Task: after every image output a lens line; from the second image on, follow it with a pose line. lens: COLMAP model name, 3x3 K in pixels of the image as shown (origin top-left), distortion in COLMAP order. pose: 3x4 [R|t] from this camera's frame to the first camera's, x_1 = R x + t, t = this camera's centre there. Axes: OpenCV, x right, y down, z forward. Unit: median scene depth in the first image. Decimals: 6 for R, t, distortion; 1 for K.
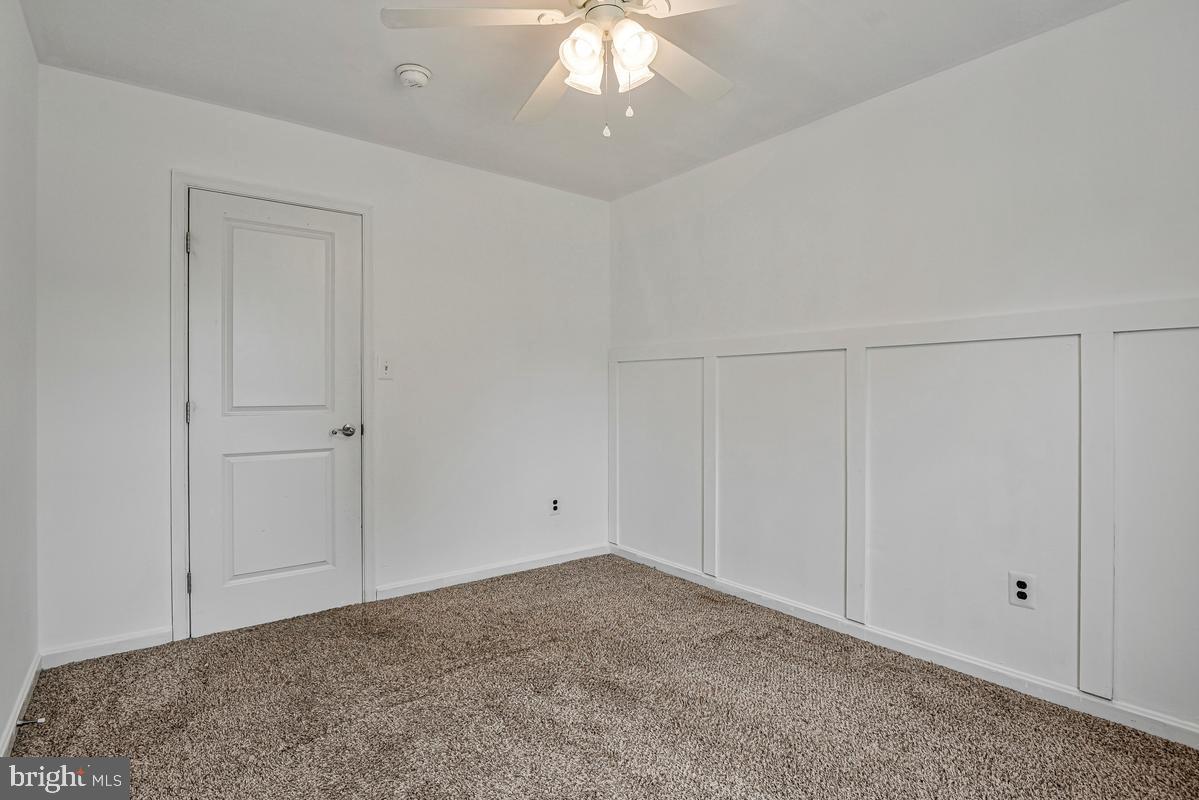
lens RADIAL K [[599.2, 0, 601.2], [0, 599.2, 391.3], [0, 0, 1]] dist [-0.002246, -0.001224]
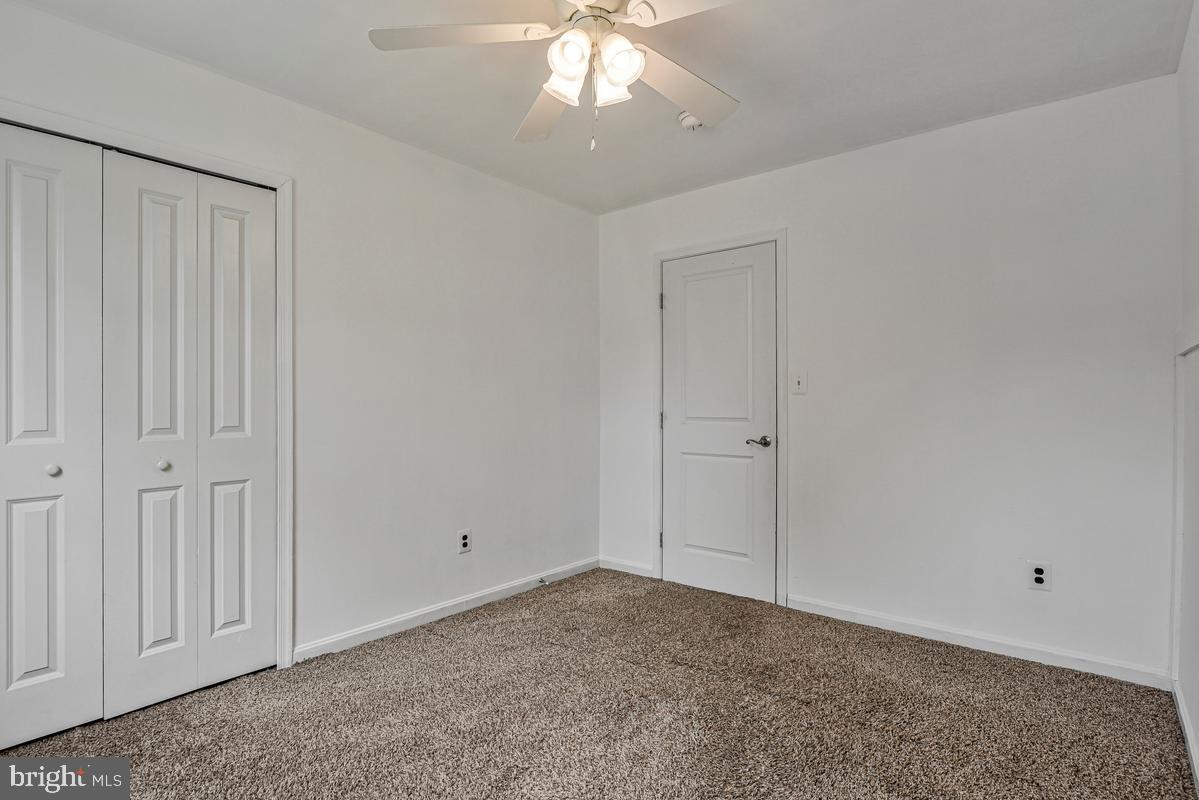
lens RADIAL K [[595.0, 0, 595.4], [0, 595.0, 408.4], [0, 0, 1]] dist [0.001431, 0.000002]
pose [[0.246657, 0.005552, -0.969087, 0.587126], [-0.004838, 0.999978, 0.004497, 0.001607], [0.969091, 0.003579, 0.246679, 0.455813]]
